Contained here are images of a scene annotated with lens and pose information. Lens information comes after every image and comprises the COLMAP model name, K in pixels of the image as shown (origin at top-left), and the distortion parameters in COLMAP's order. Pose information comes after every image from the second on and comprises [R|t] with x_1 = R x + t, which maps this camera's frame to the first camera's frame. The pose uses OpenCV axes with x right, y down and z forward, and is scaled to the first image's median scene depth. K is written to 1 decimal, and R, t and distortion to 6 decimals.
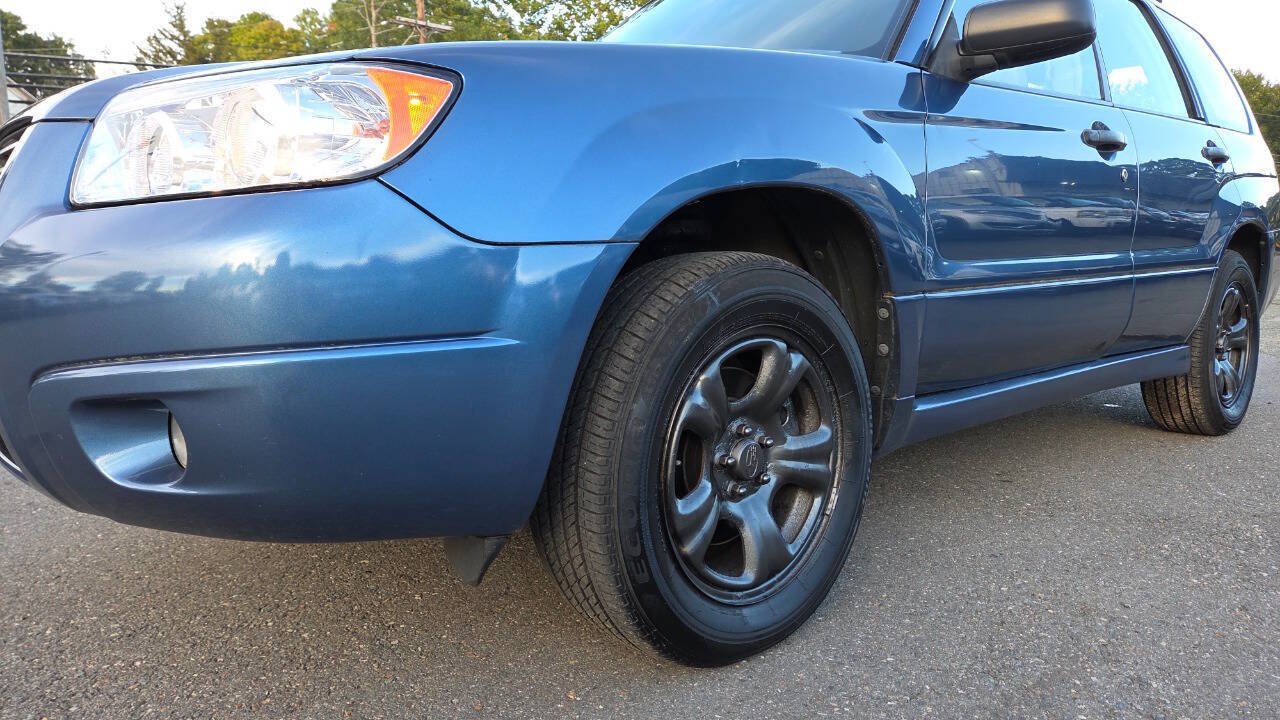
lens RADIAL K [[840.6, 0, 641.6], [0, 840.6, 346.6], [0, 0, 1]] dist [0.063817, -0.051027]
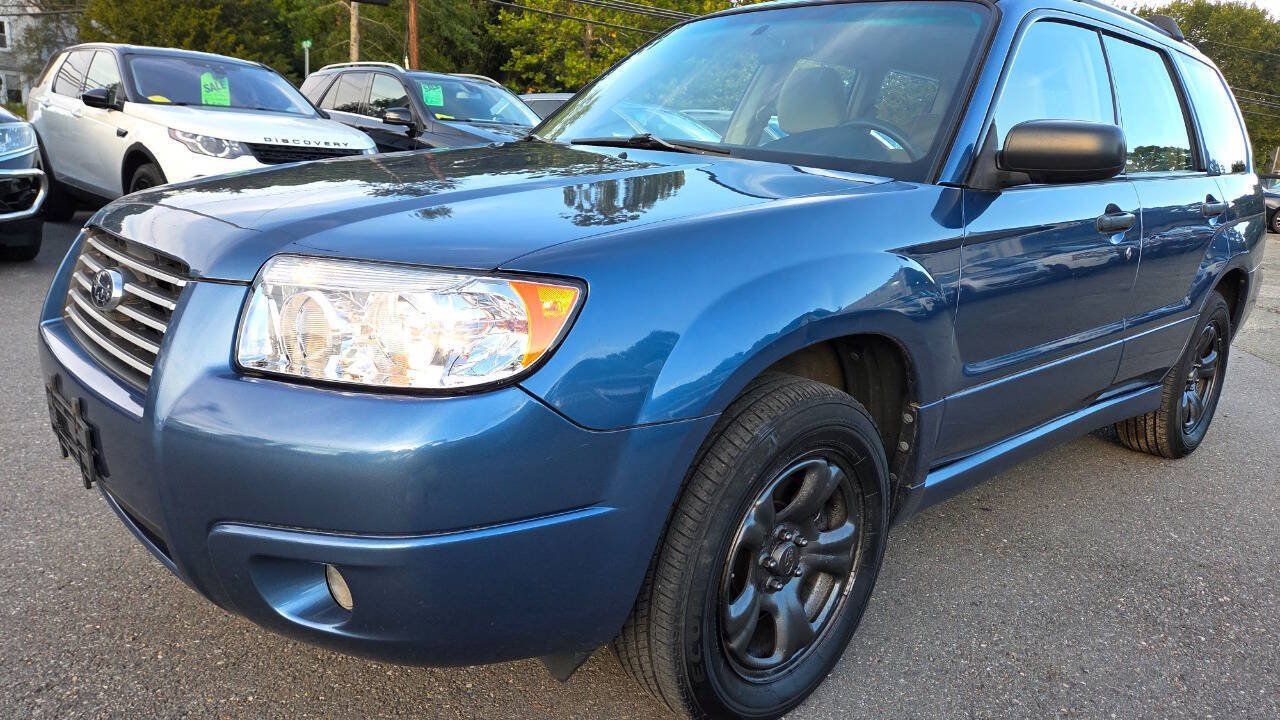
lens RADIAL K [[840.6, 0, 641.6], [0, 840.6, 346.6], [0, 0, 1]] dist [0.063817, -0.051027]
pose [[0.997441, 0.061169, 0.037015, -0.125026], [-0.065288, 0.990279, 0.122825, -0.269483], [-0.029142, -0.124927, 0.991738, -0.103492]]
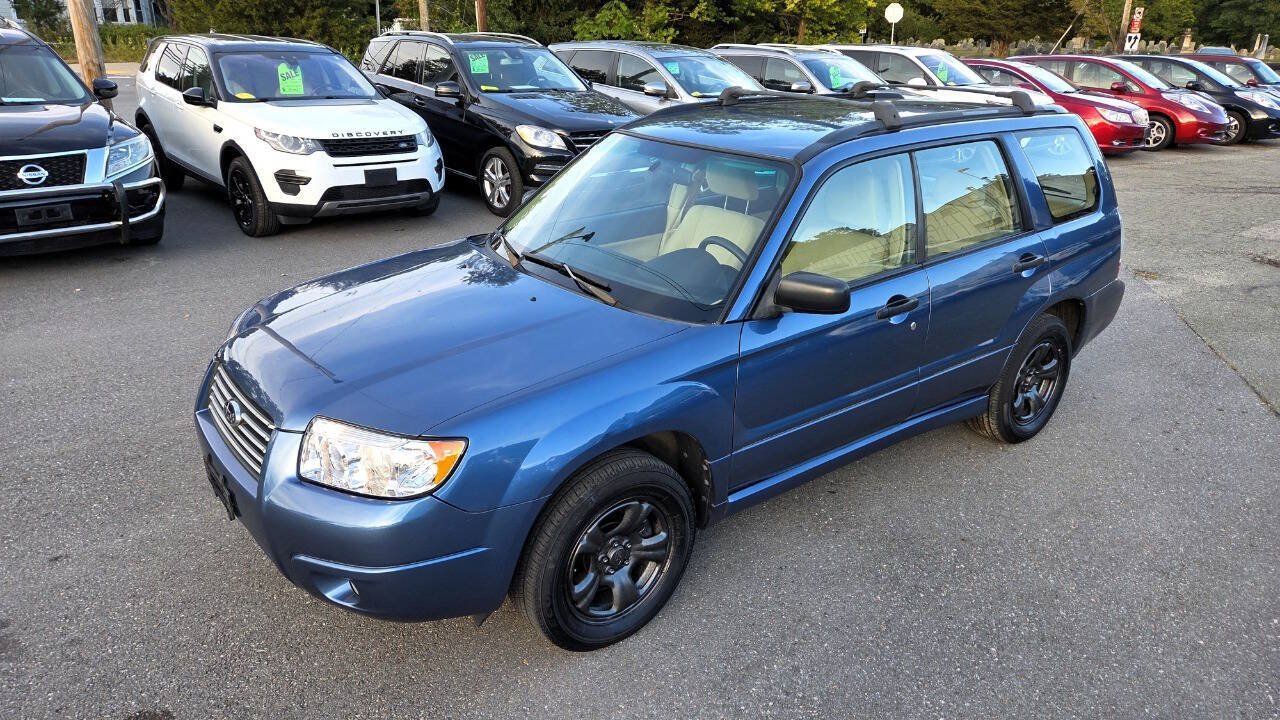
lens RADIAL K [[840.6, 0, 641.6], [0, 840.6, 346.6], [0, 0, 1]] dist [0.063817, -0.051027]
pose [[0.997280, 0.052127, -0.052110, 0.249553], [-0.037278, 0.966615, 0.253508, -0.811424], [0.063585, -0.250876, 0.965929, -0.762032]]
